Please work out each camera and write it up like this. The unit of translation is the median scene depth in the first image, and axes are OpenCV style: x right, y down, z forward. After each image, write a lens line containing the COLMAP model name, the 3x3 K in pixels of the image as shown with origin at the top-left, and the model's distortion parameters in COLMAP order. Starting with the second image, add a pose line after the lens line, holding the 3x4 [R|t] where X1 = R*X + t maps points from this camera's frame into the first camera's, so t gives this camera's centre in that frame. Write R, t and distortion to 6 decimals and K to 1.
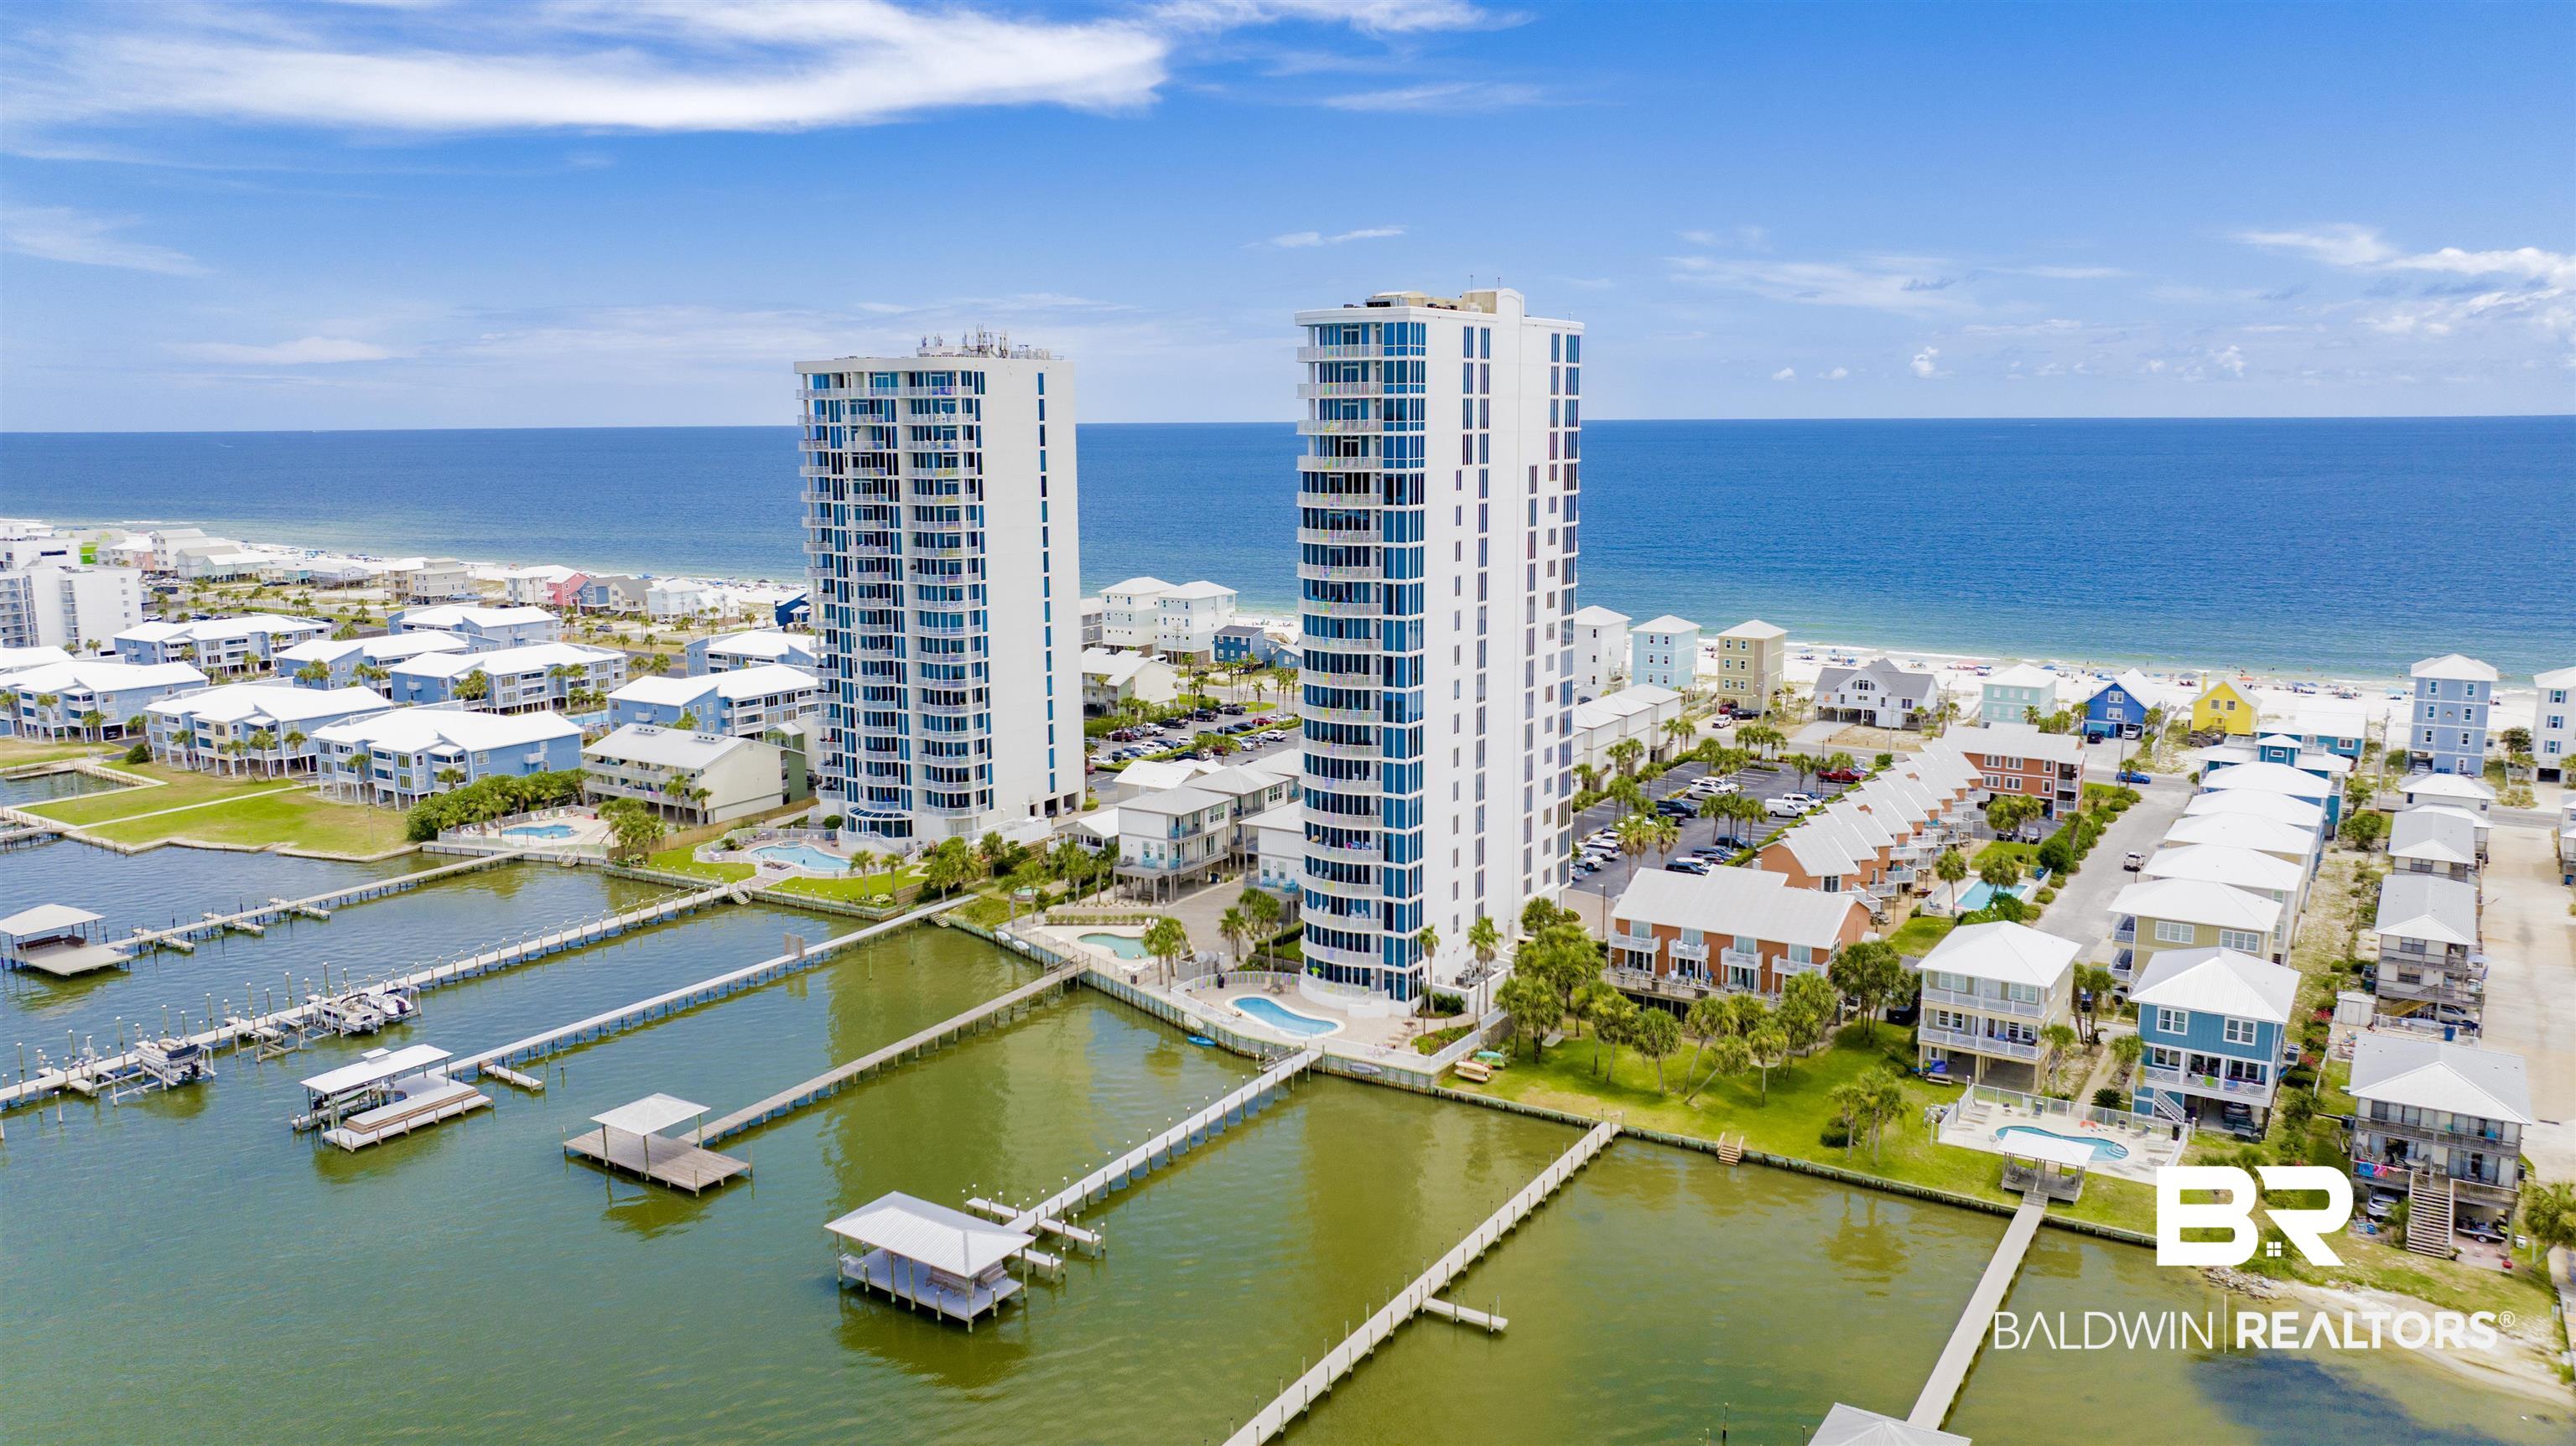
lens RADIAL K [[1790.6, 0, 1297.4], [0, 1790.6, 722.8], [0, 0, 1]] dist [-0.034242, 0.043473]
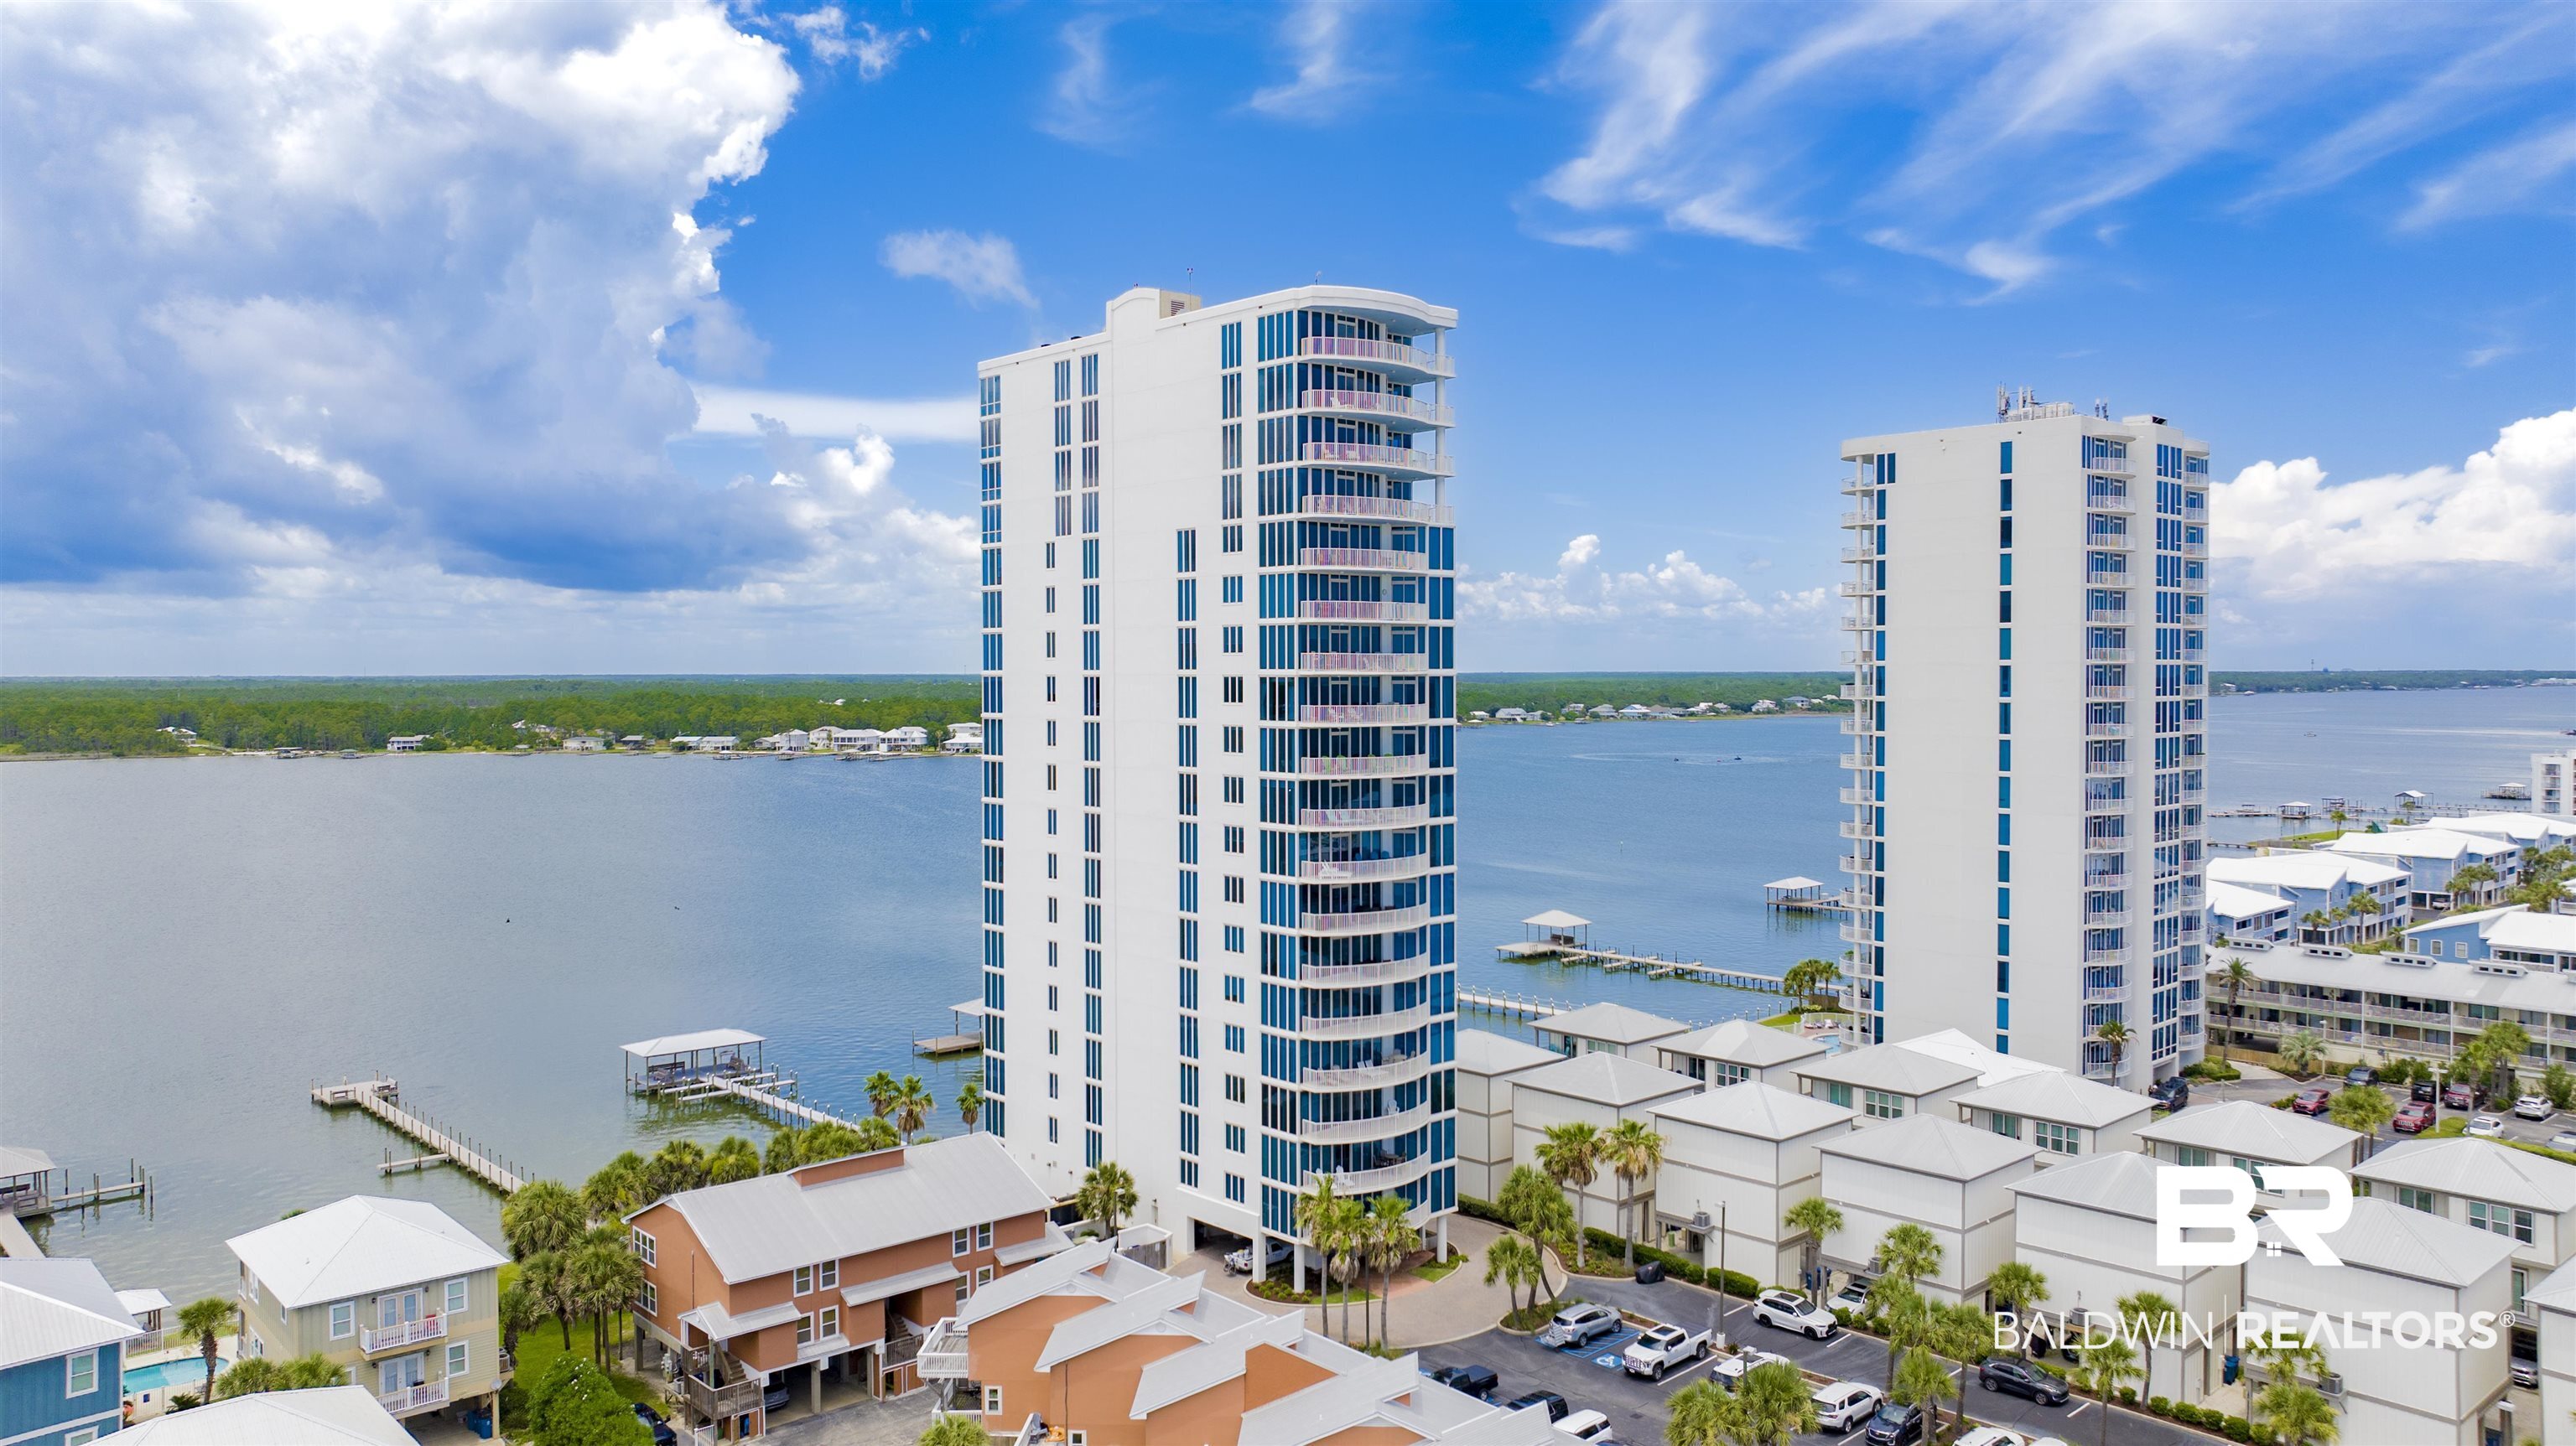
lens RADIAL K [[1805.2, 0, 1298.8], [0, 1805.2, 718.5], [0, 0, 1]] dist [-0.016084, -0.003357]
pose [[-0.255210, 0.034649, -0.966265, 0.636606], [-0.159516, 0.984155, 0.077422, -0.109355], [0.953636, 0.173894, -0.245639, 0.998375]]
